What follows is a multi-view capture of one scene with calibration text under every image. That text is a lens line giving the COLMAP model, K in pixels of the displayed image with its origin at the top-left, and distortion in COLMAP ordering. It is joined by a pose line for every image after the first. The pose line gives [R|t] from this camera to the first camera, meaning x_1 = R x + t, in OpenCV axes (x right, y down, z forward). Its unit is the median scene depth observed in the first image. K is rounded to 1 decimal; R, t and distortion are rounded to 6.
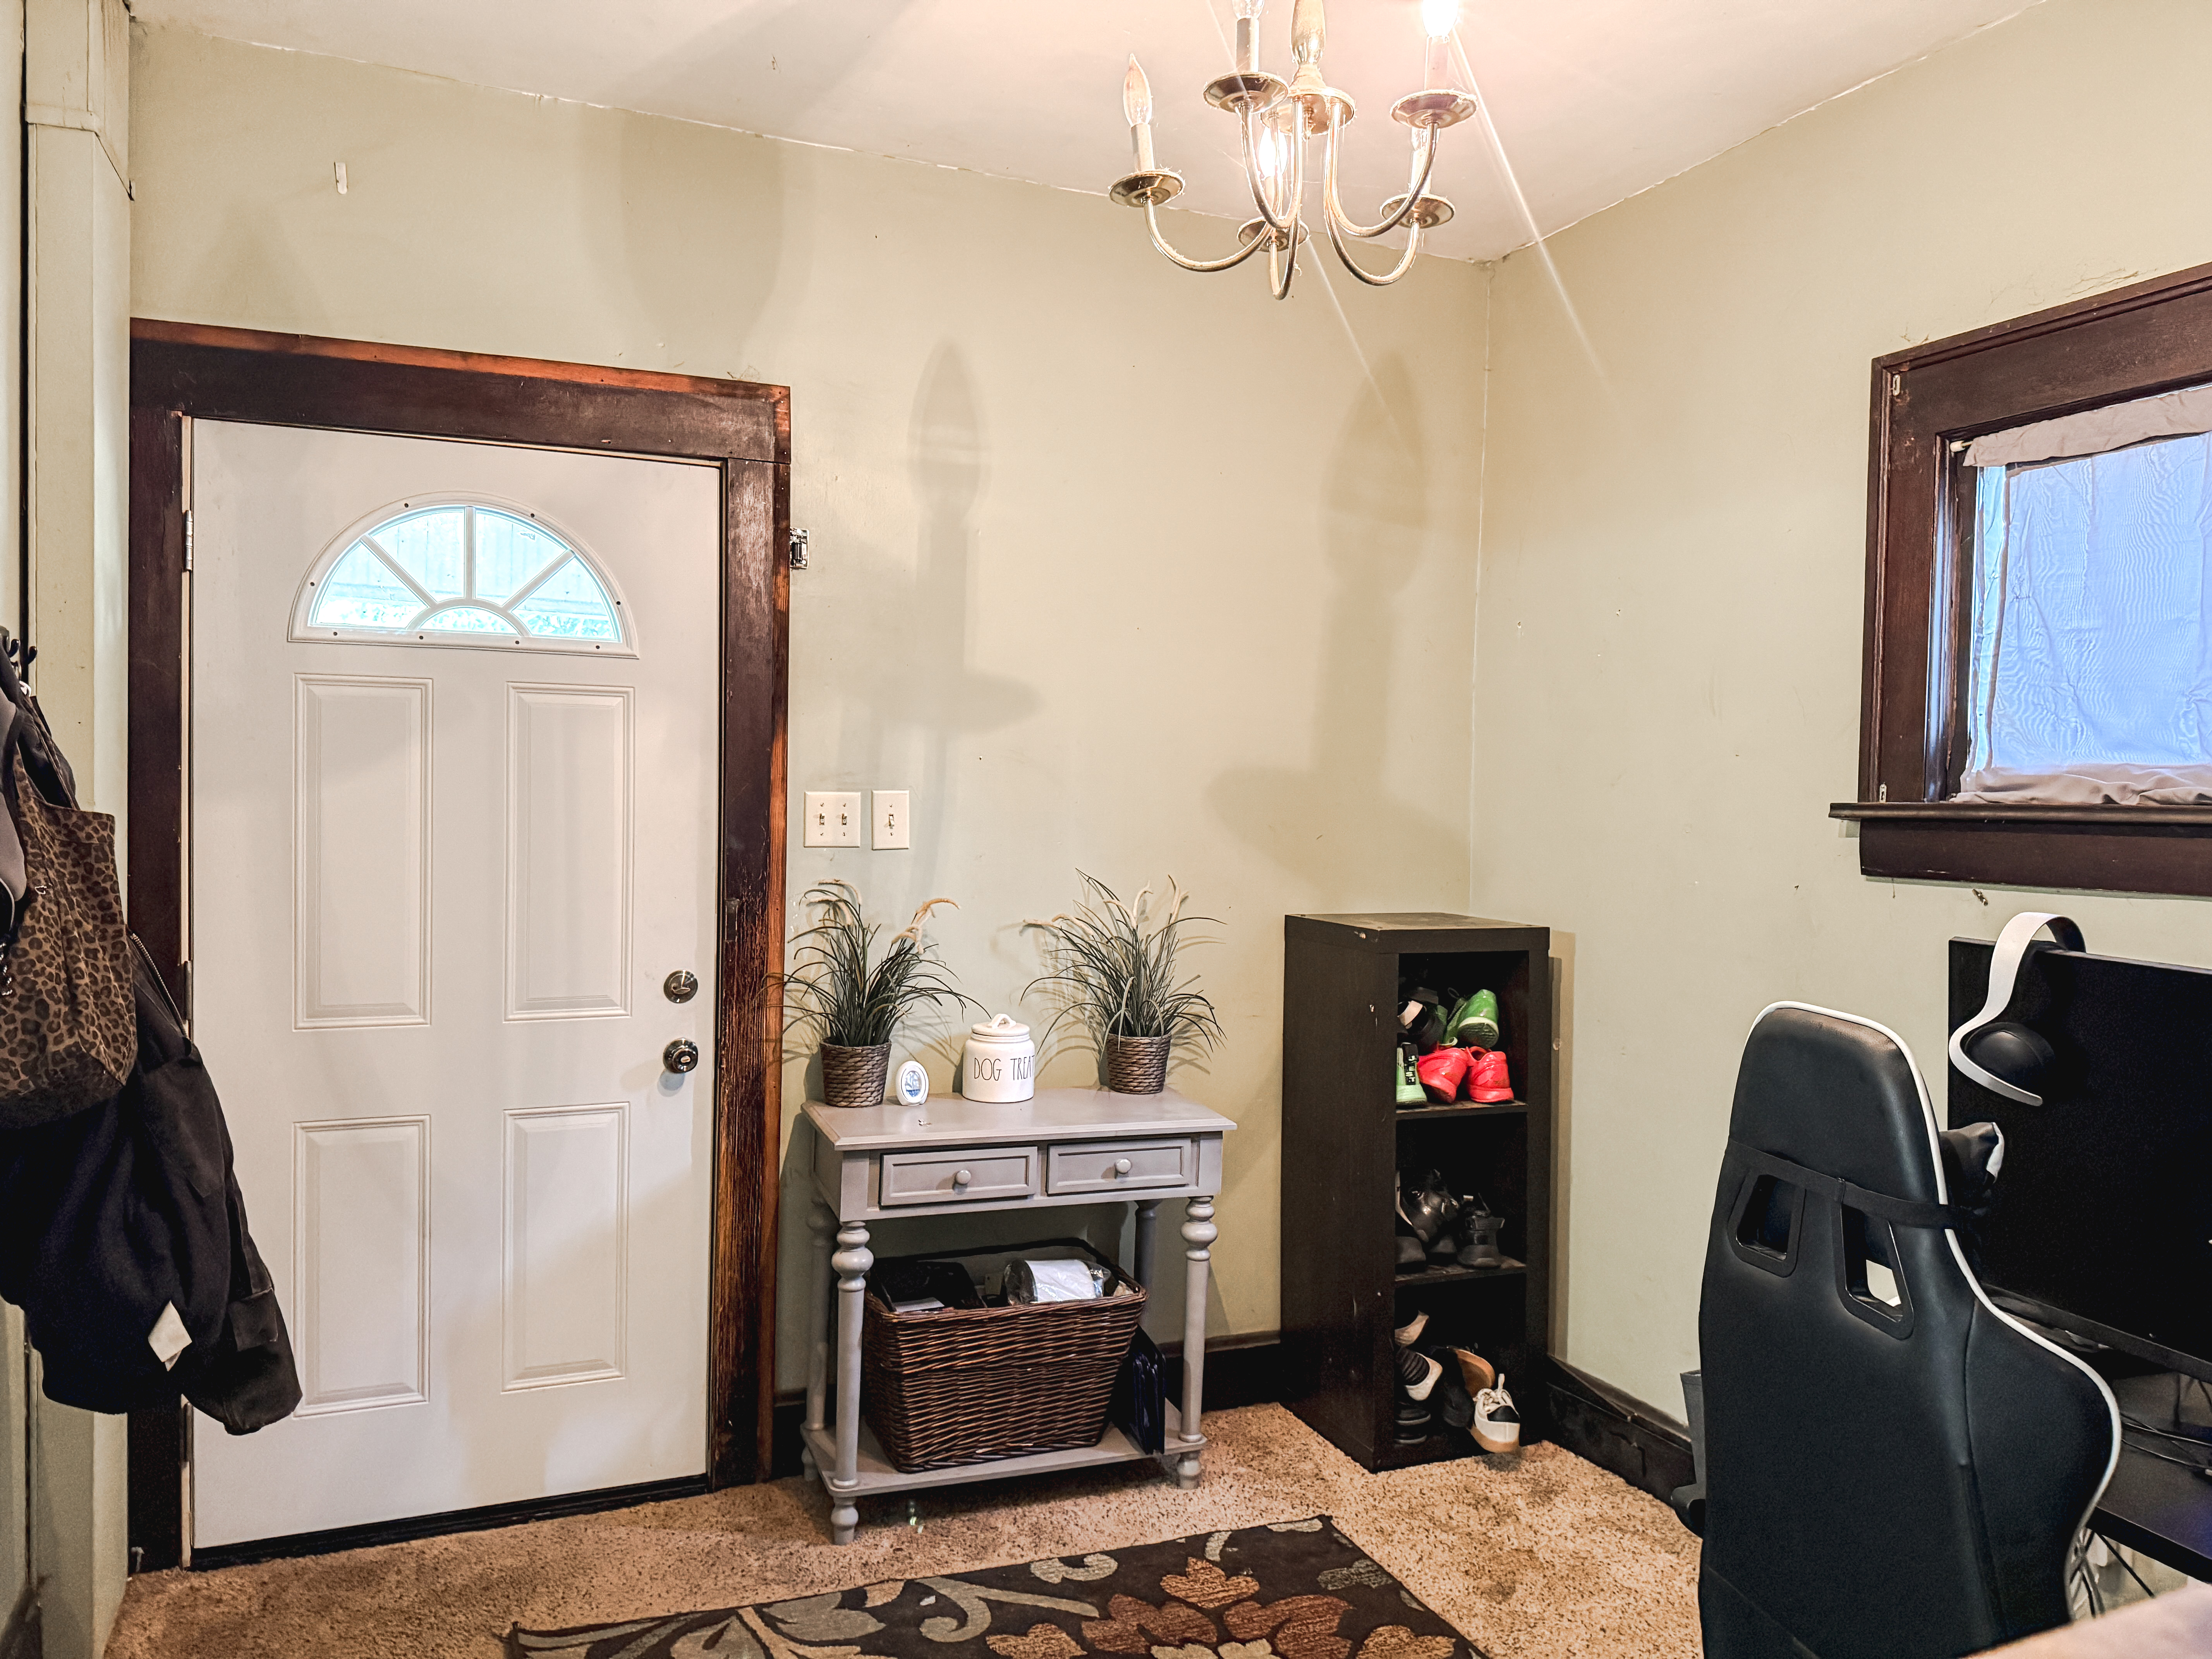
lens RADIAL K [[1562.9, 0, 1093.9], [0, 1562.9, 818.2], [0, 0, 1]] dist [0.039634, -0.060275]
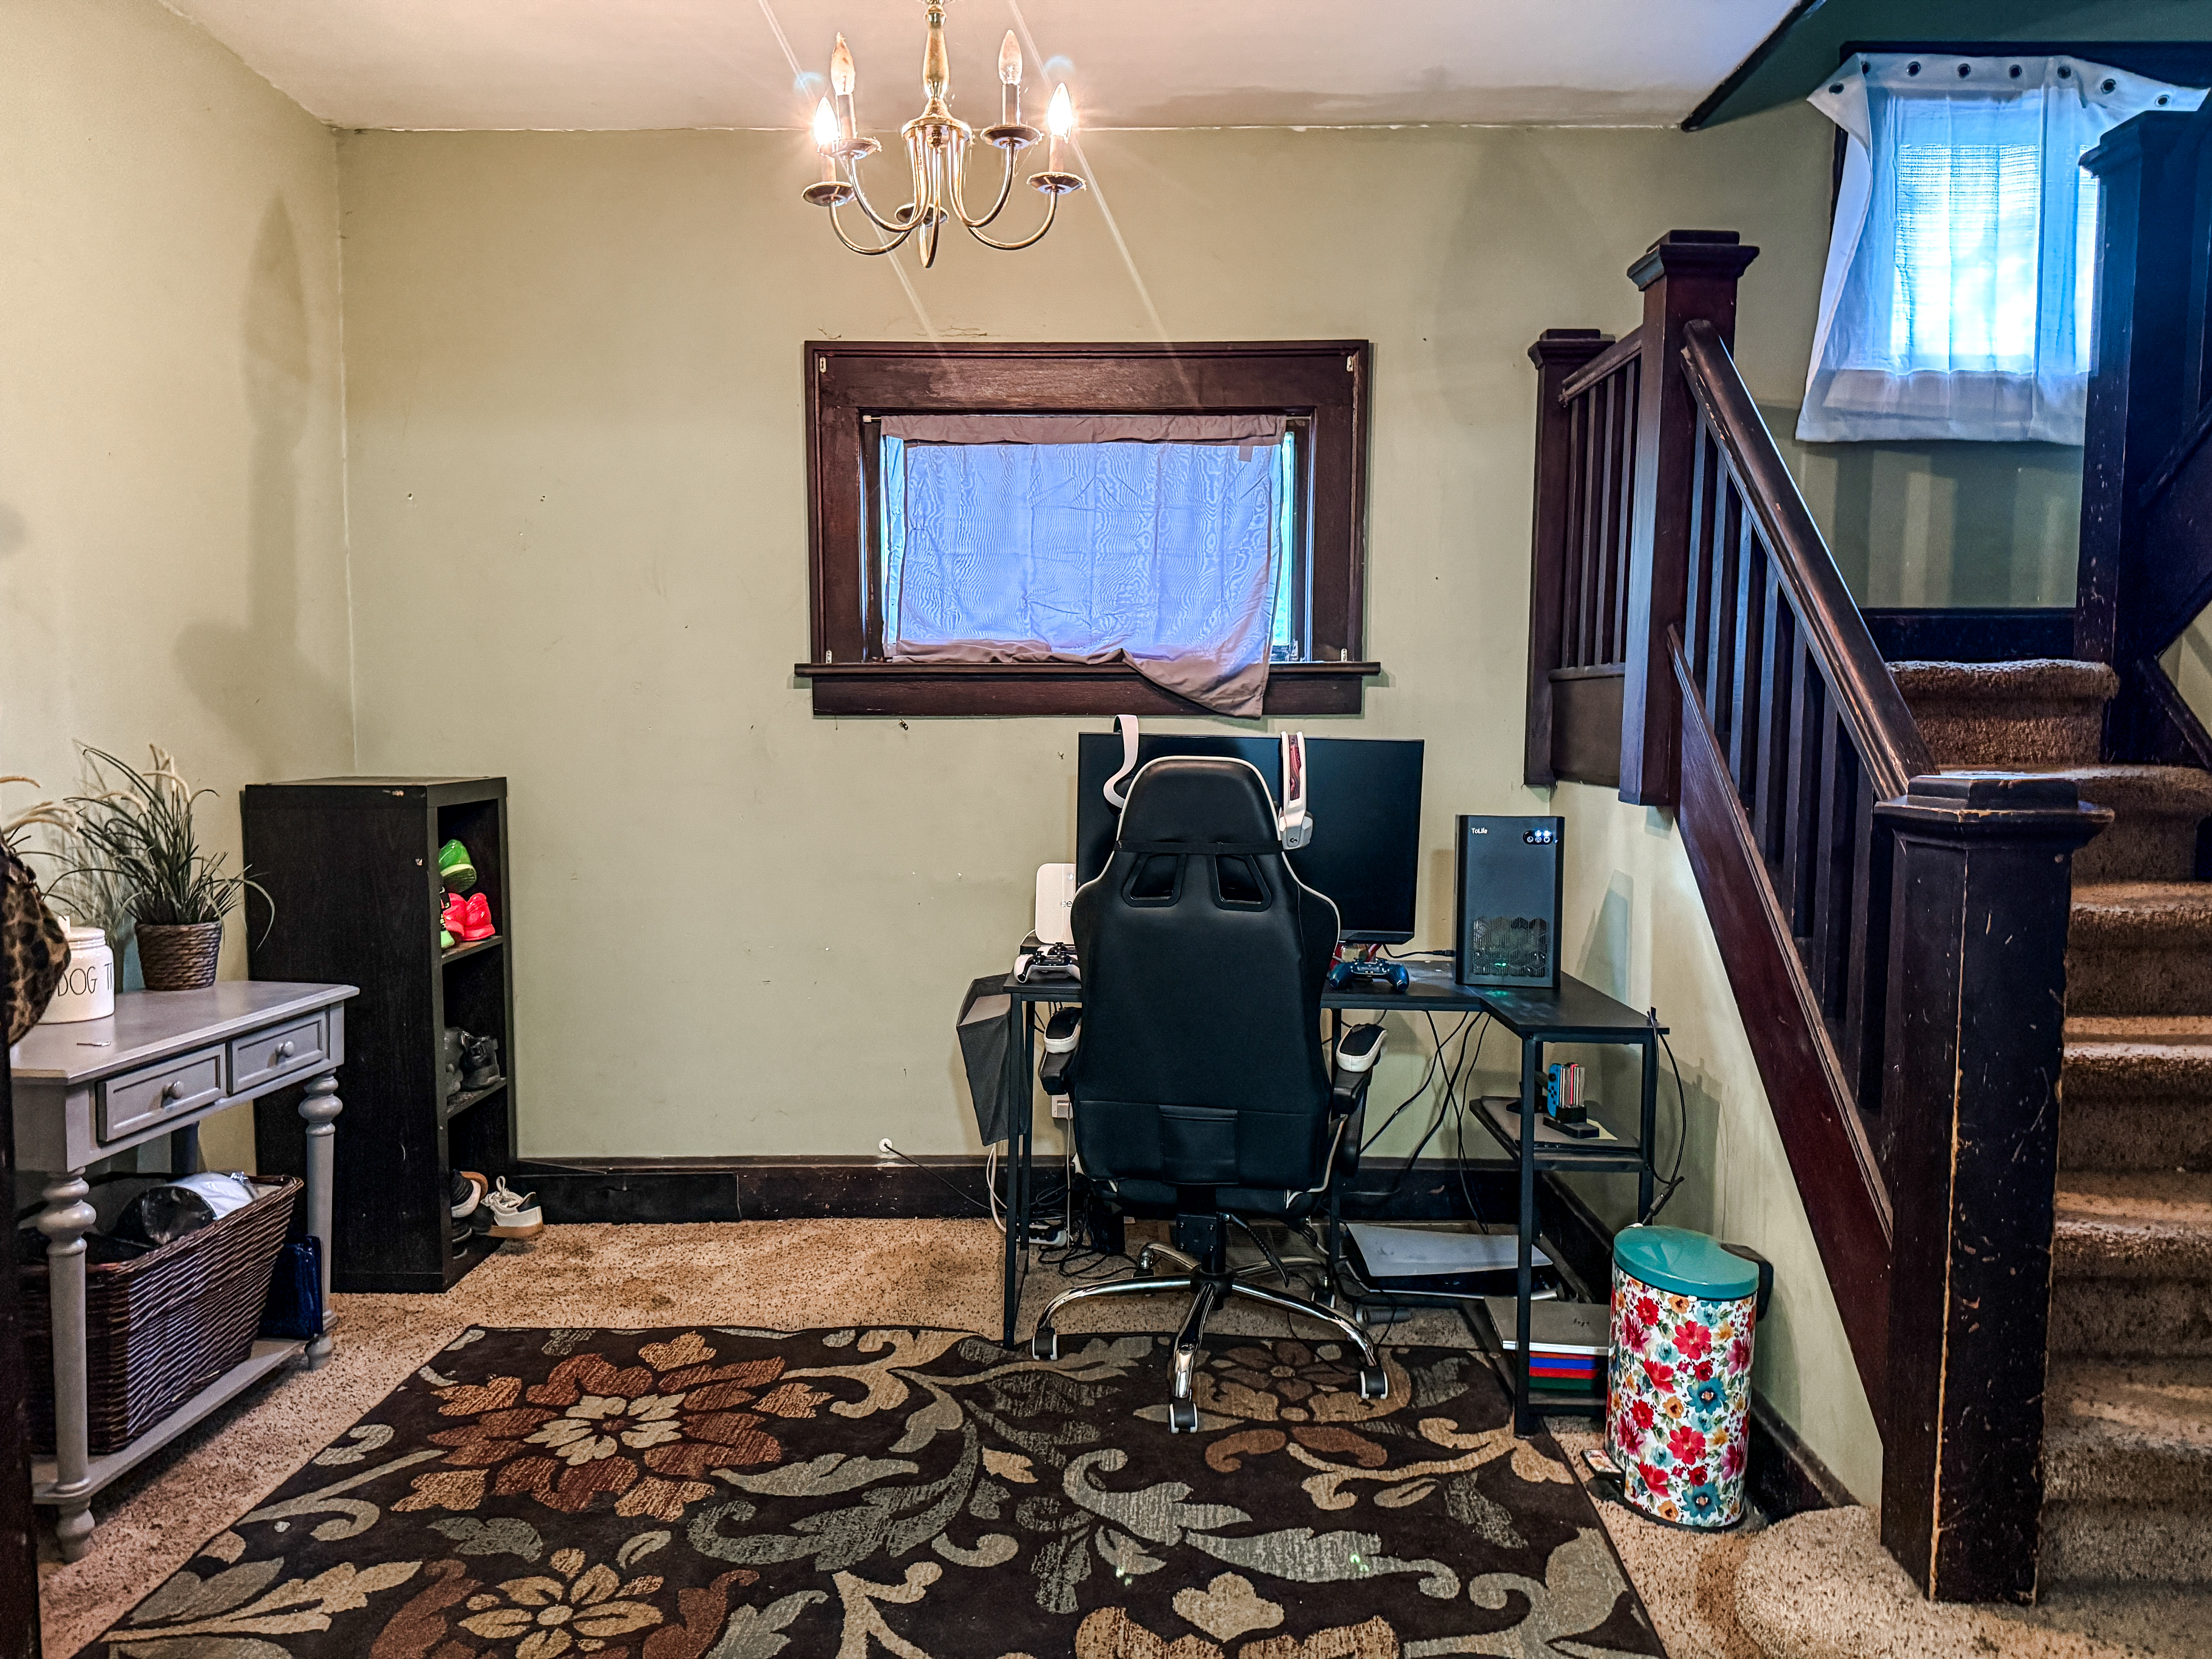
lens RADIAL K [[1562.9, 0, 1094.0], [0, 1562.9, 834.3], [0, 0, 1]] dist [0.039634, -0.060275]
pose [[0.406339, -0.089908, 0.909288, -0.688134], [0.018714, 0.995757, 0.090094, 0.020469], [-0.913531, -0.019592, 0.406298, 0.194606]]
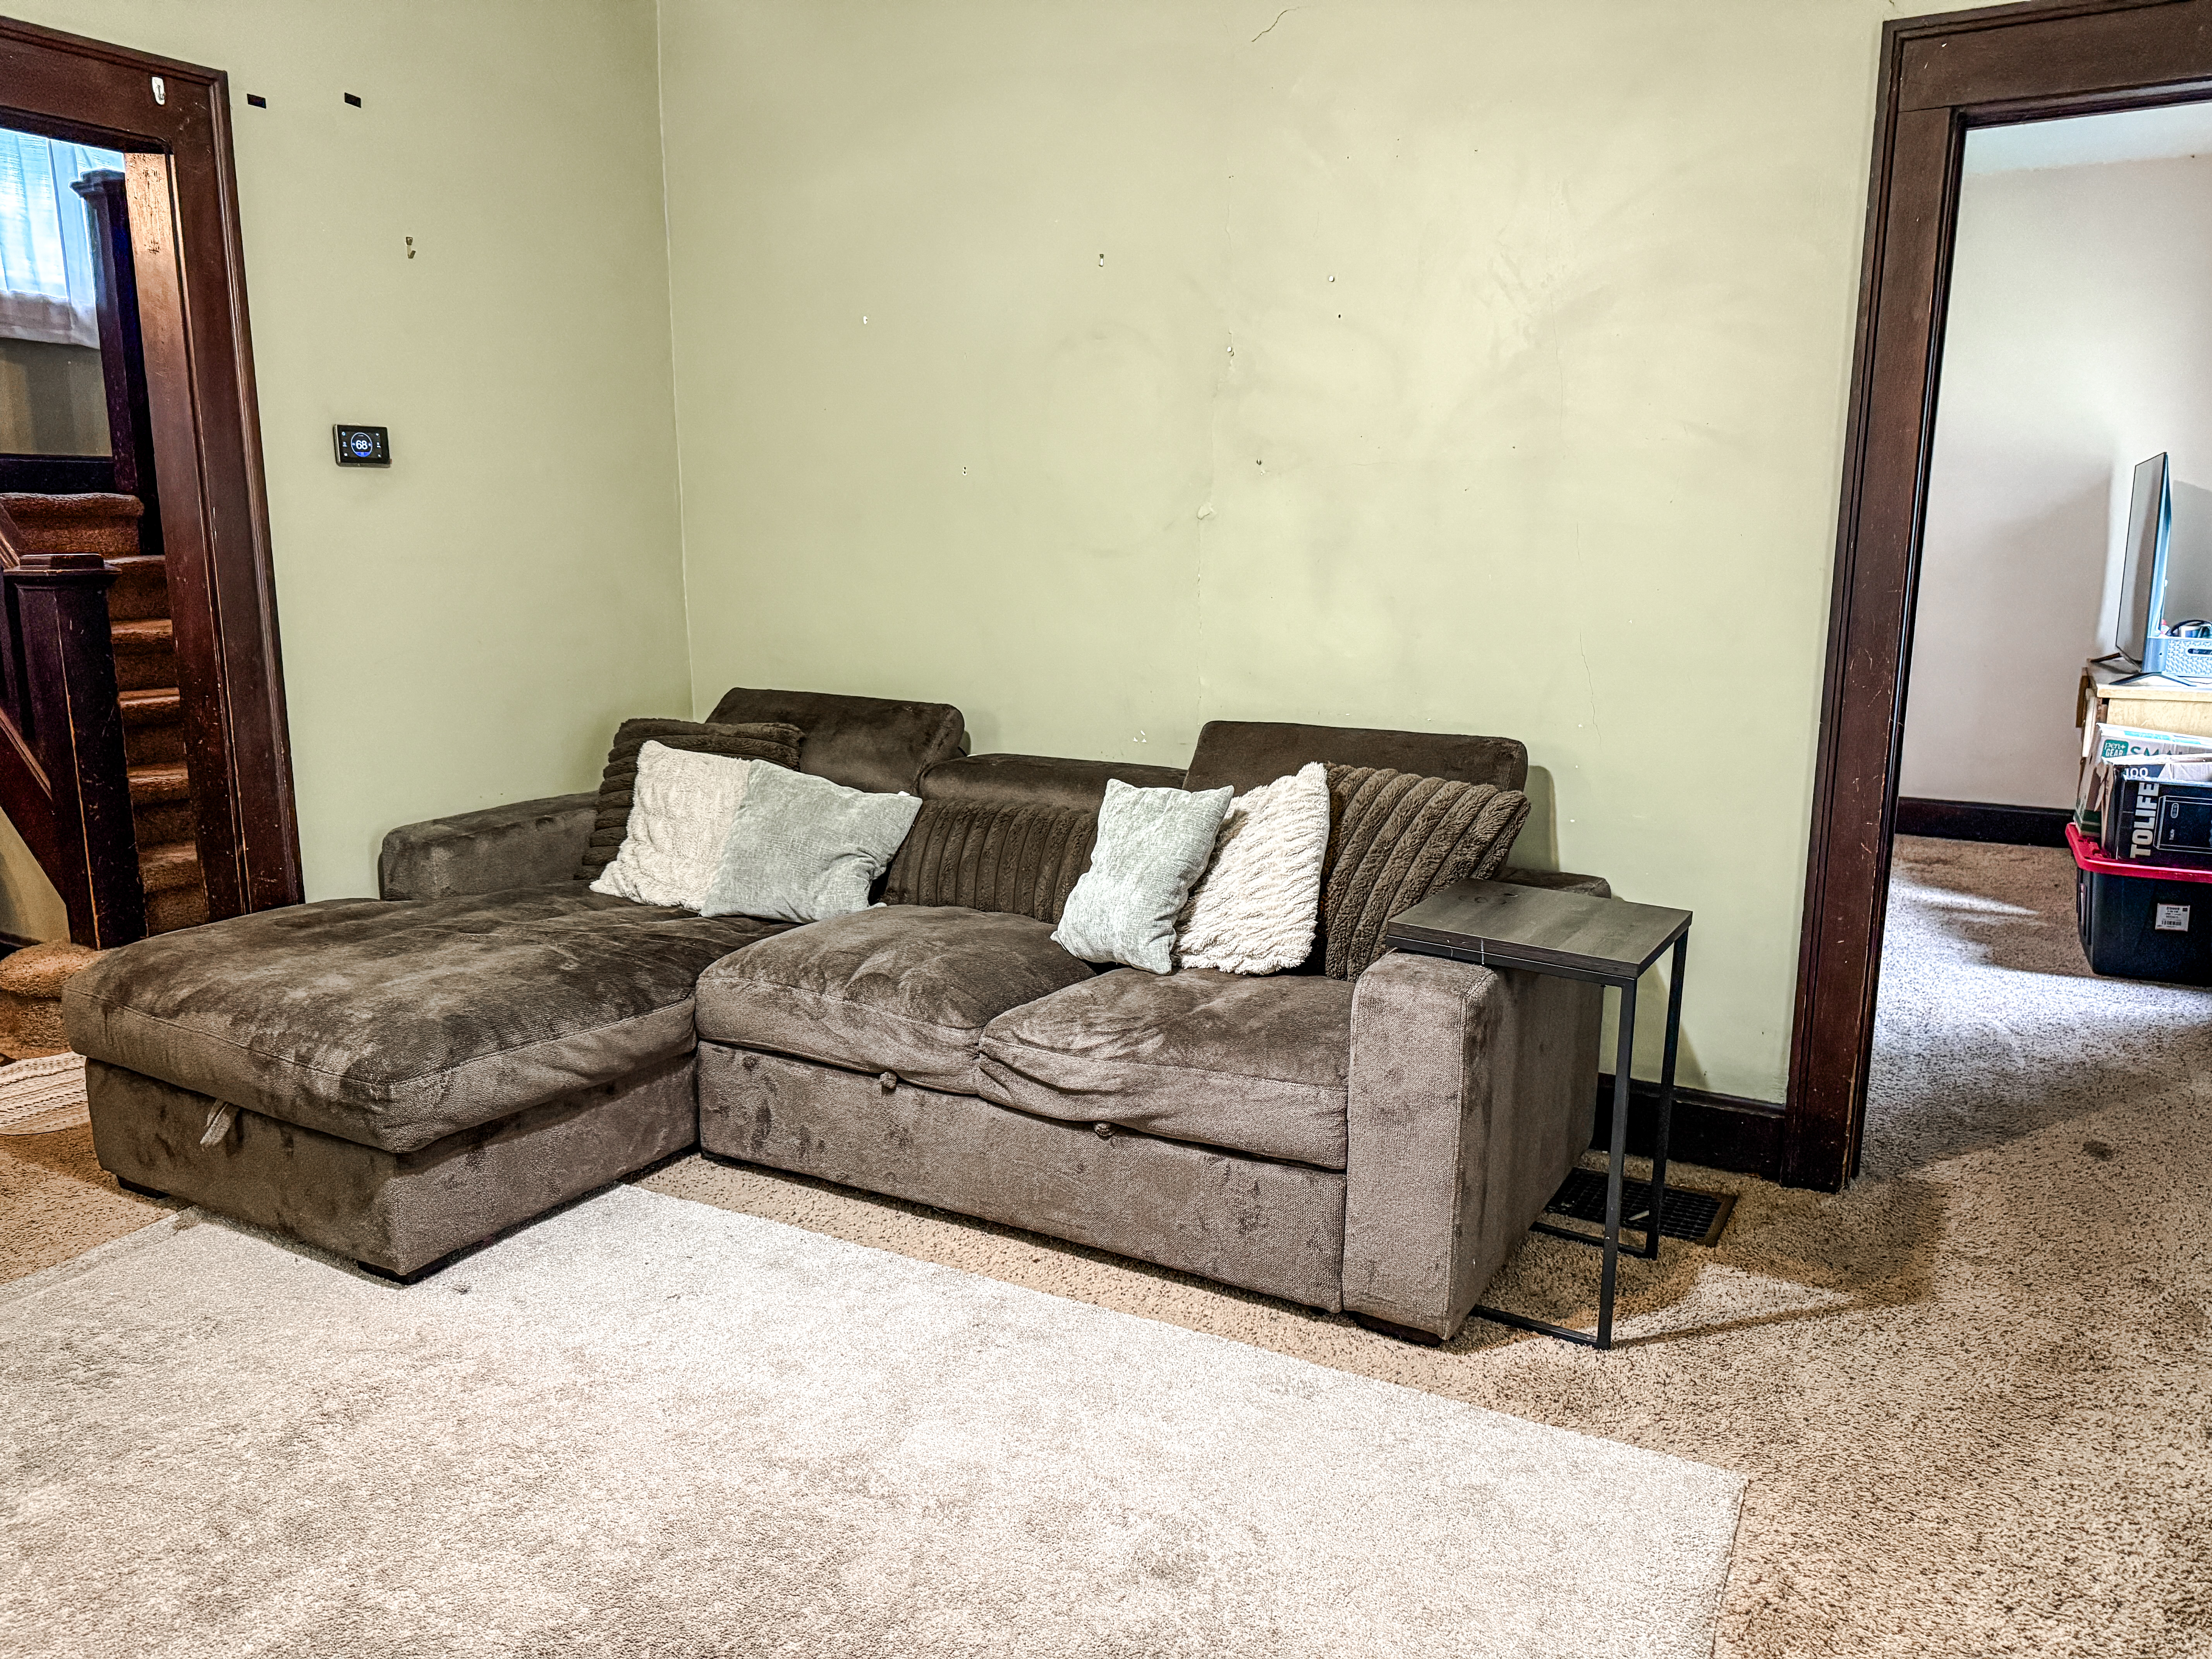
lens RADIAL K [[1562.9, 0, 1104.6], [0, 1562.9, 830.9], [0, 0, 1]] dist [0.039634, -0.060275]
pose [[-0.605140, -0.164374, 0.778965, -1.942971], [0.005343, 0.977593, 0.210438, 0.014730], [-0.796101, 0.131506, -0.590703, 0.250964]]
